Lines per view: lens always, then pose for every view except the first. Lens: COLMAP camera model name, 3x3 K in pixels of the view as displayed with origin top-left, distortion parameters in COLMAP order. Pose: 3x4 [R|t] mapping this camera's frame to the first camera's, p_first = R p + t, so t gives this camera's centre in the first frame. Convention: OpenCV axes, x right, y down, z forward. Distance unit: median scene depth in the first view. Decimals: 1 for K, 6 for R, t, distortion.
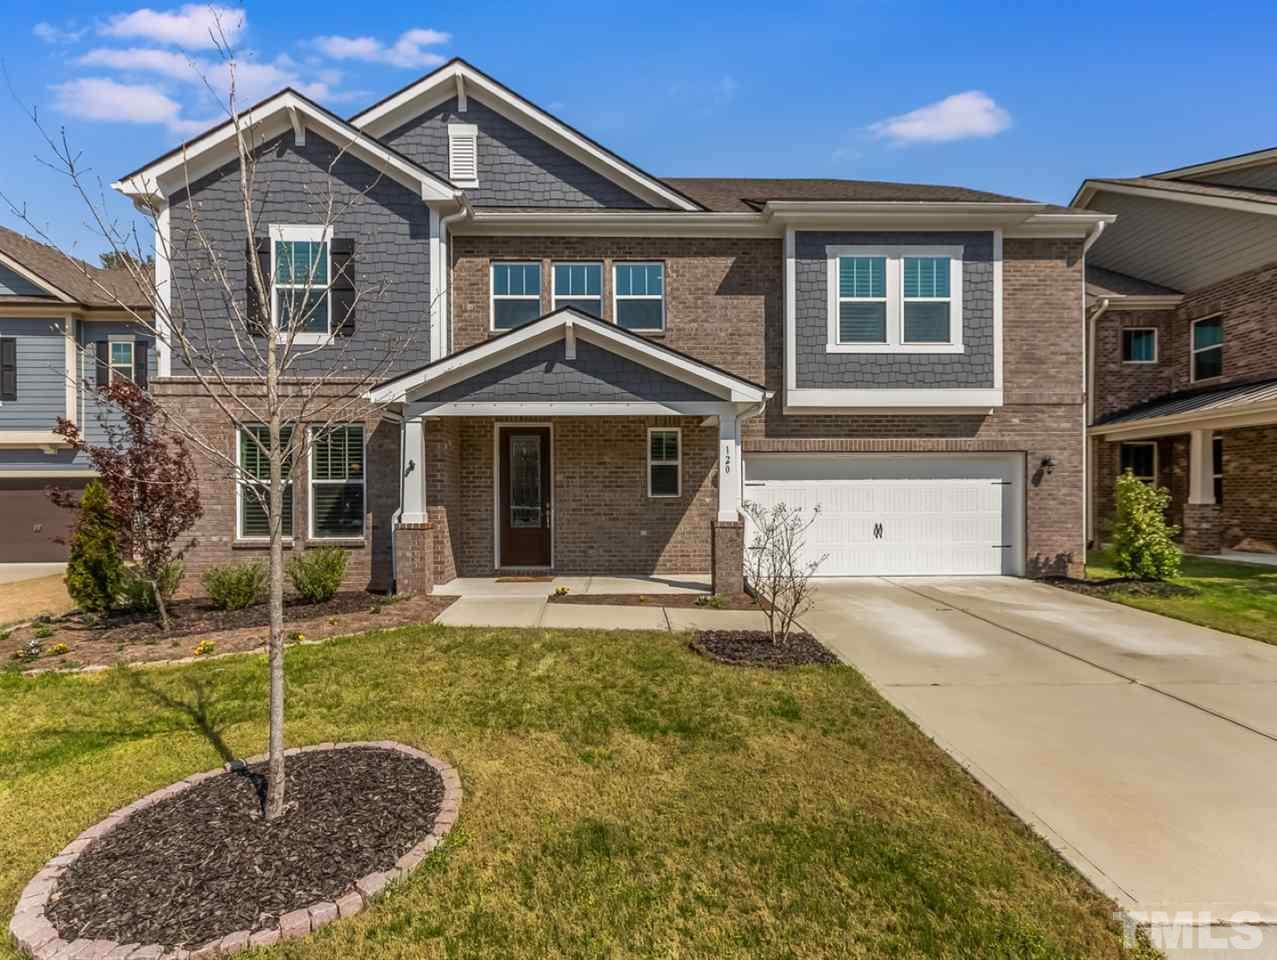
lens RADIAL K [[656.8, 0, 643.9], [0, 656.8, 483.9], [0, 0, 1]] dist [0.025349, 0.001958]
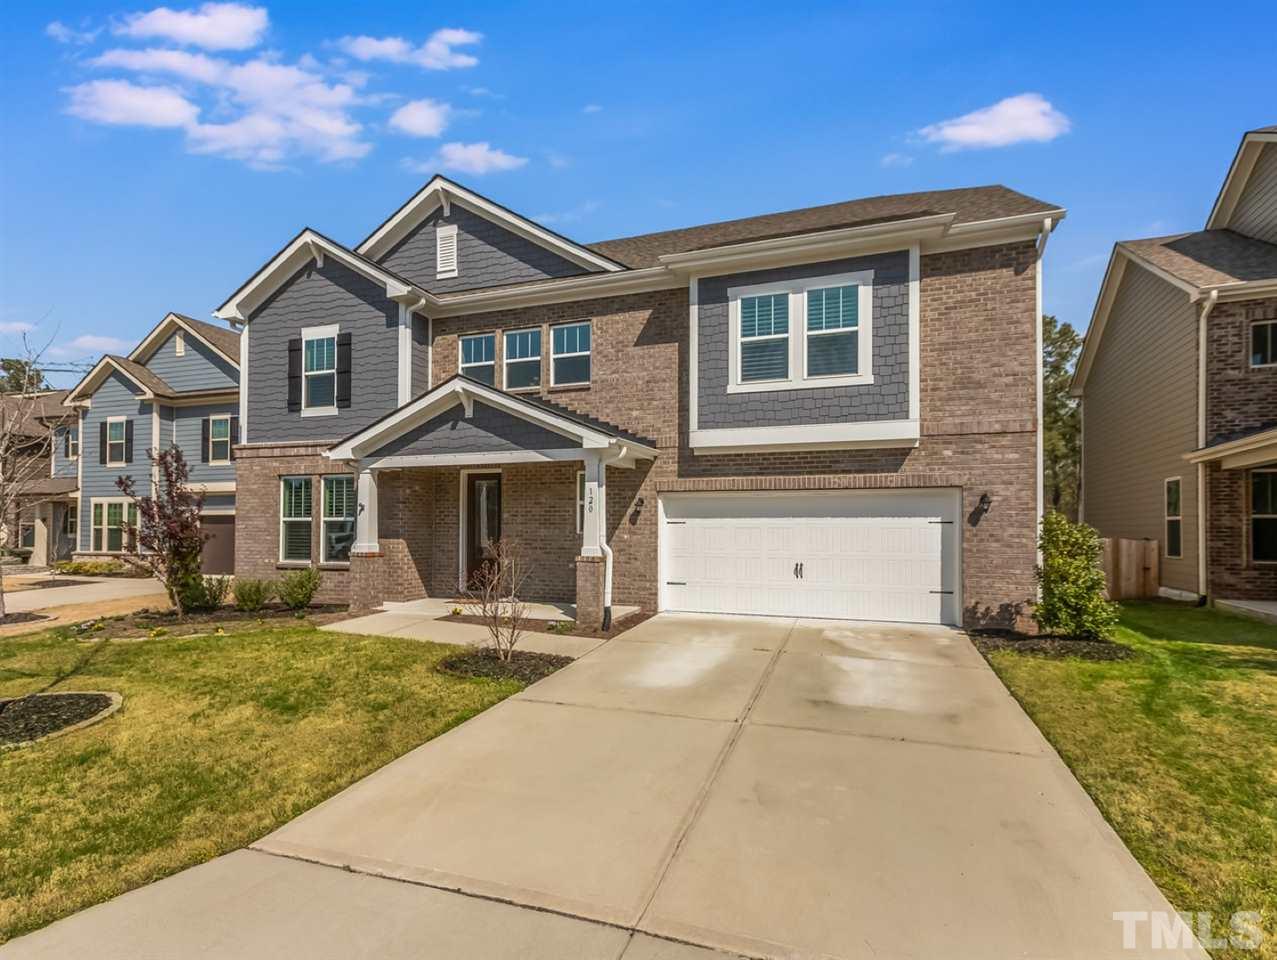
lens RADIAL K [[656.8, 0, 629.5], [0, 656.8, 510.9], [0, 0, 1]] dist [0.025349, 0.001958]
pose [[0.927713, -0.002930, -0.373283, 0.512258], [-0.002304, 0.999905, -0.013577, -0.003543], [0.373287, 0.013455, 0.927618, 0.004562]]
